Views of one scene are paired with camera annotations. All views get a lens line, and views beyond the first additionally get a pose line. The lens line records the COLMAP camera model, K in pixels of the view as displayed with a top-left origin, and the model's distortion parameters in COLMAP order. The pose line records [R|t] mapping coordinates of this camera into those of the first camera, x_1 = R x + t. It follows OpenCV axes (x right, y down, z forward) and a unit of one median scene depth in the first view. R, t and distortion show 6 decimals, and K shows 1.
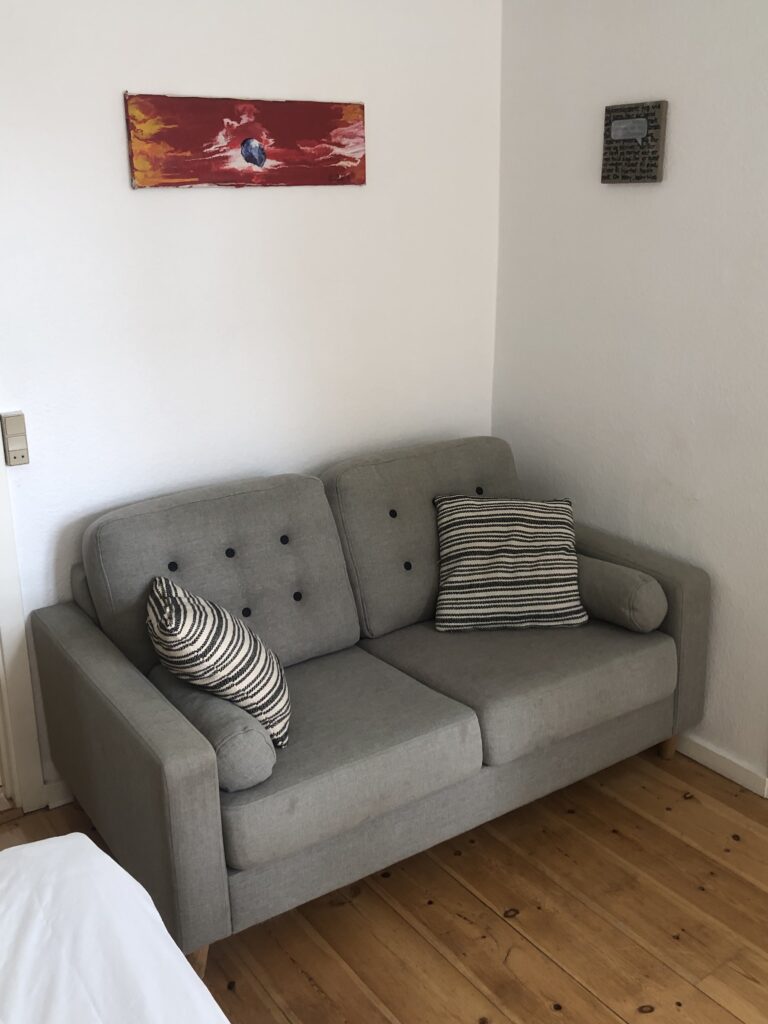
lens RADIAL K [[999.3, 0, 386.9], [0, 999.3, 512.6], [0, 0, 1]] dist [0.080493, -0.267742]
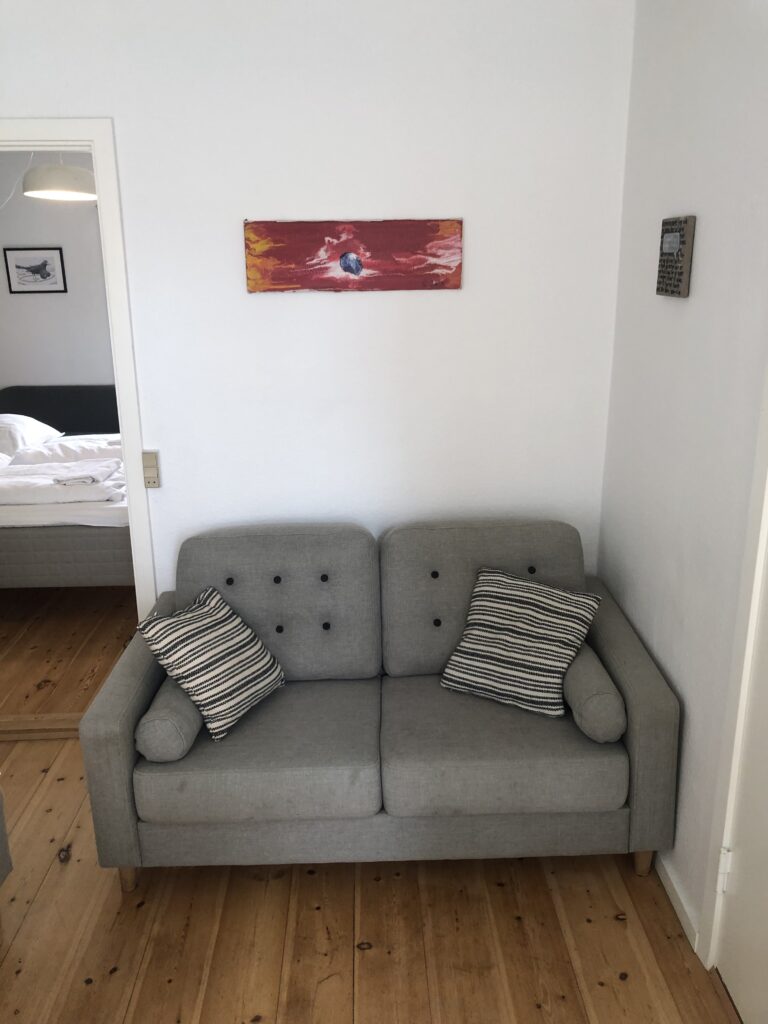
lens RADIAL K [[841.0, 0, 383.9], [0, 841.0, 516.5], [0, 0, 1]] dist [0.009588, -0.004968]
pose [[0.837735, 0.167202, -0.519850, 0.484799], [-0.167198, 0.984788, 0.047303, -0.109436], [0.519851, 0.047291, 0.852947, 0.158936]]
